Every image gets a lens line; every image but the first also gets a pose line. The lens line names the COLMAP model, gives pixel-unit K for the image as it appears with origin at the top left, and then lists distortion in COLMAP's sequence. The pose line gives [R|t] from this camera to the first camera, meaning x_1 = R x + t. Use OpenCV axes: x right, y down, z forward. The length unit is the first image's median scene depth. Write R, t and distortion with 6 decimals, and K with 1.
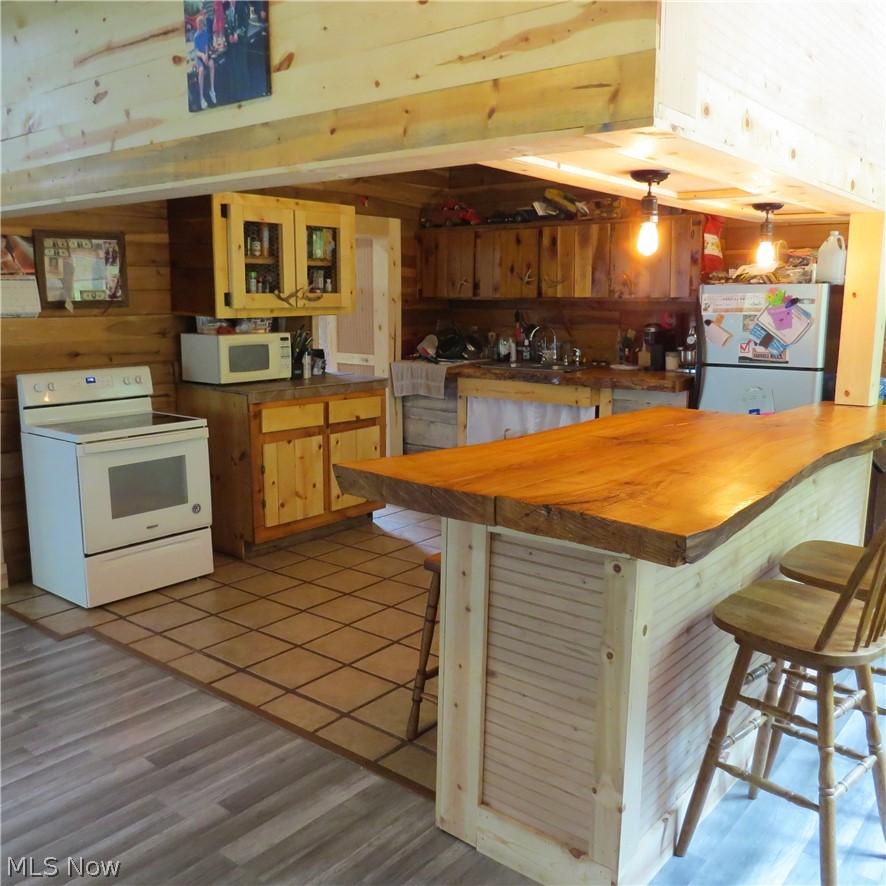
lens RADIAL K [[849.3, 0, 439.9], [0, 849.3, 437.5], [0, 0, 1]] dist [-0.017372, 0.000000]
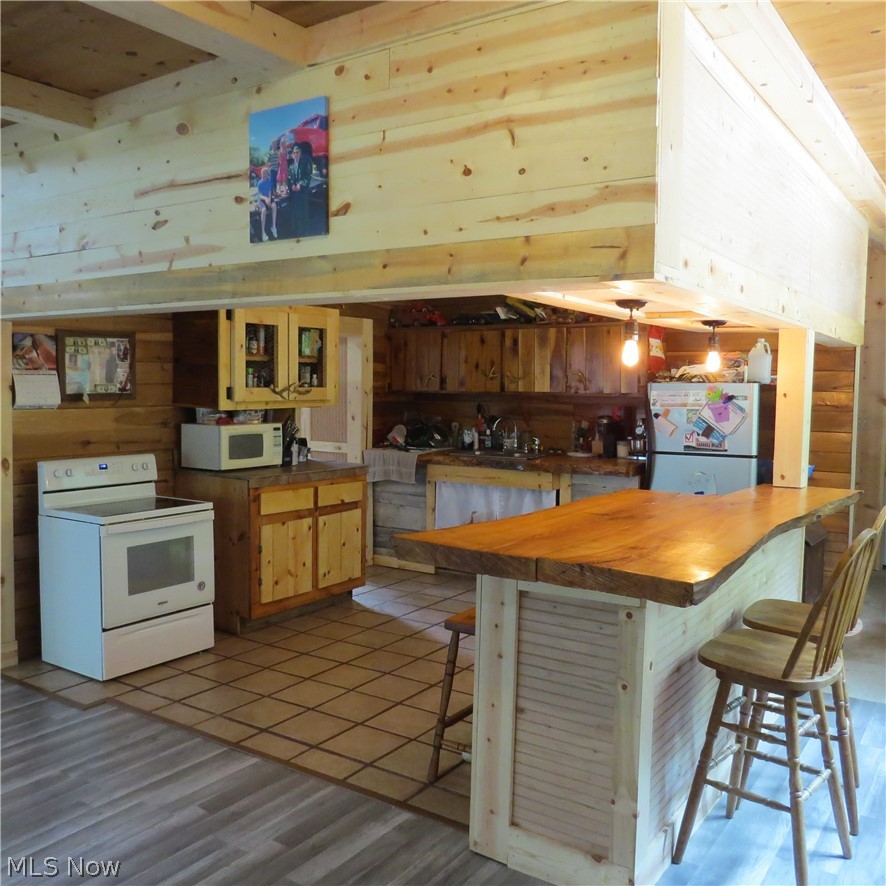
lens RADIAL K [[849.3, 0, 440.4], [0, 849.3, 437.9], [0, 0, 1]] dist [-0.017372, 0.000000]
pose [[0.996150, 0.002034, 0.087637, -0.076281], [0.006819, 0.994903, -0.100606, 0.006904], [-0.087395, 0.100817, 0.991059, -0.105992]]
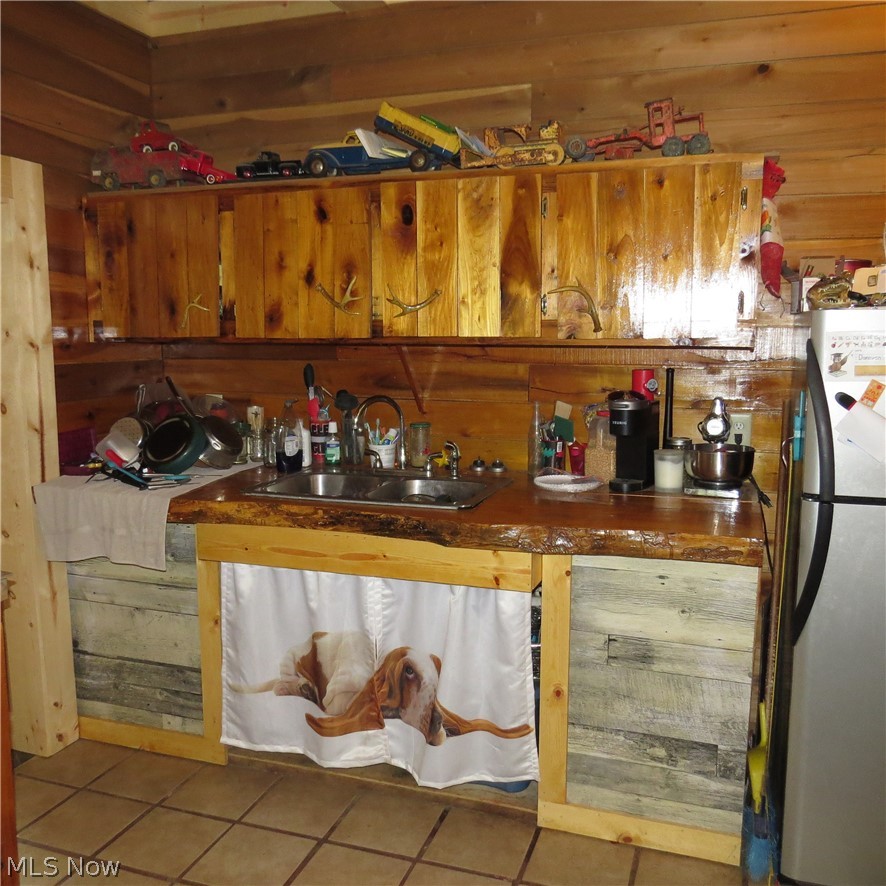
lens RADIAL K [[849.3, 0, 439.8], [0, 849.3, 437.9], [0, 0, 1]] dist [-0.017372, 0.000000]
pose [[0.938923, -0.046629, 0.340954, -0.011351], [0.059350, 0.997873, -0.026970, -0.123500], [-0.338971, 0.045558, 0.939693, 0.713879]]
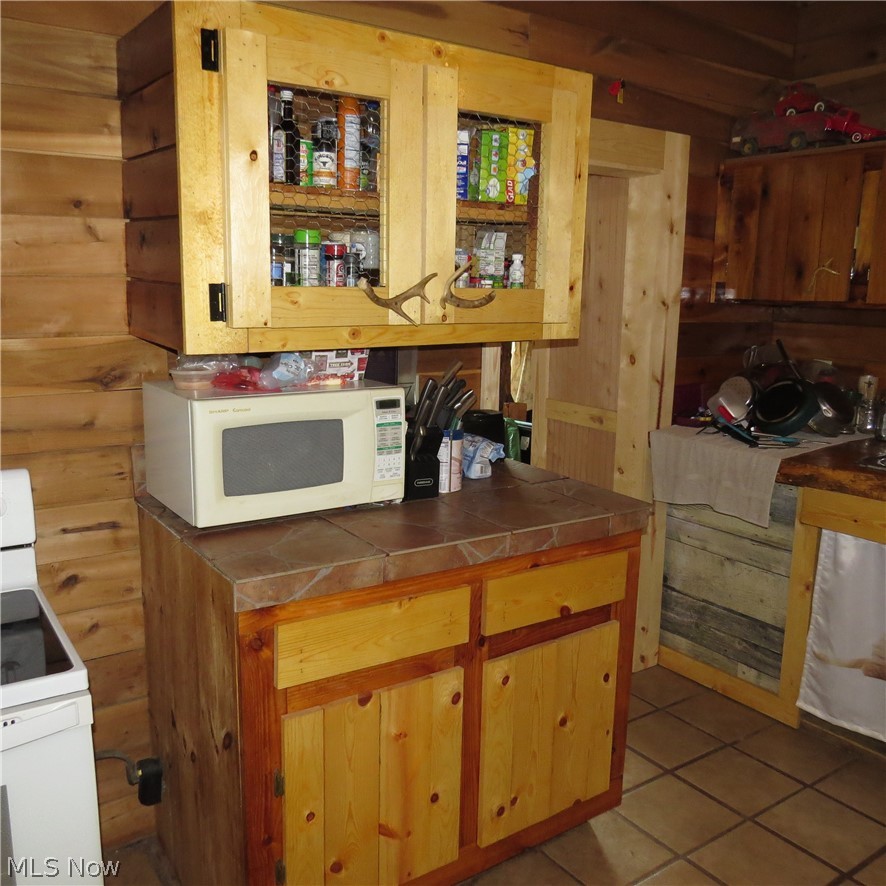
lens RADIAL K [[849.3, 0, 443.8], [0, 849.3, 439.2], [0, 0, 1]] dist [-0.017372, 0.000000]
pose [[0.961962, 0.065132, -0.265304, -0.058638], [-0.061899, 0.997871, 0.020541, -0.120247], [0.266077, -0.003338, 0.963946, 0.689863]]
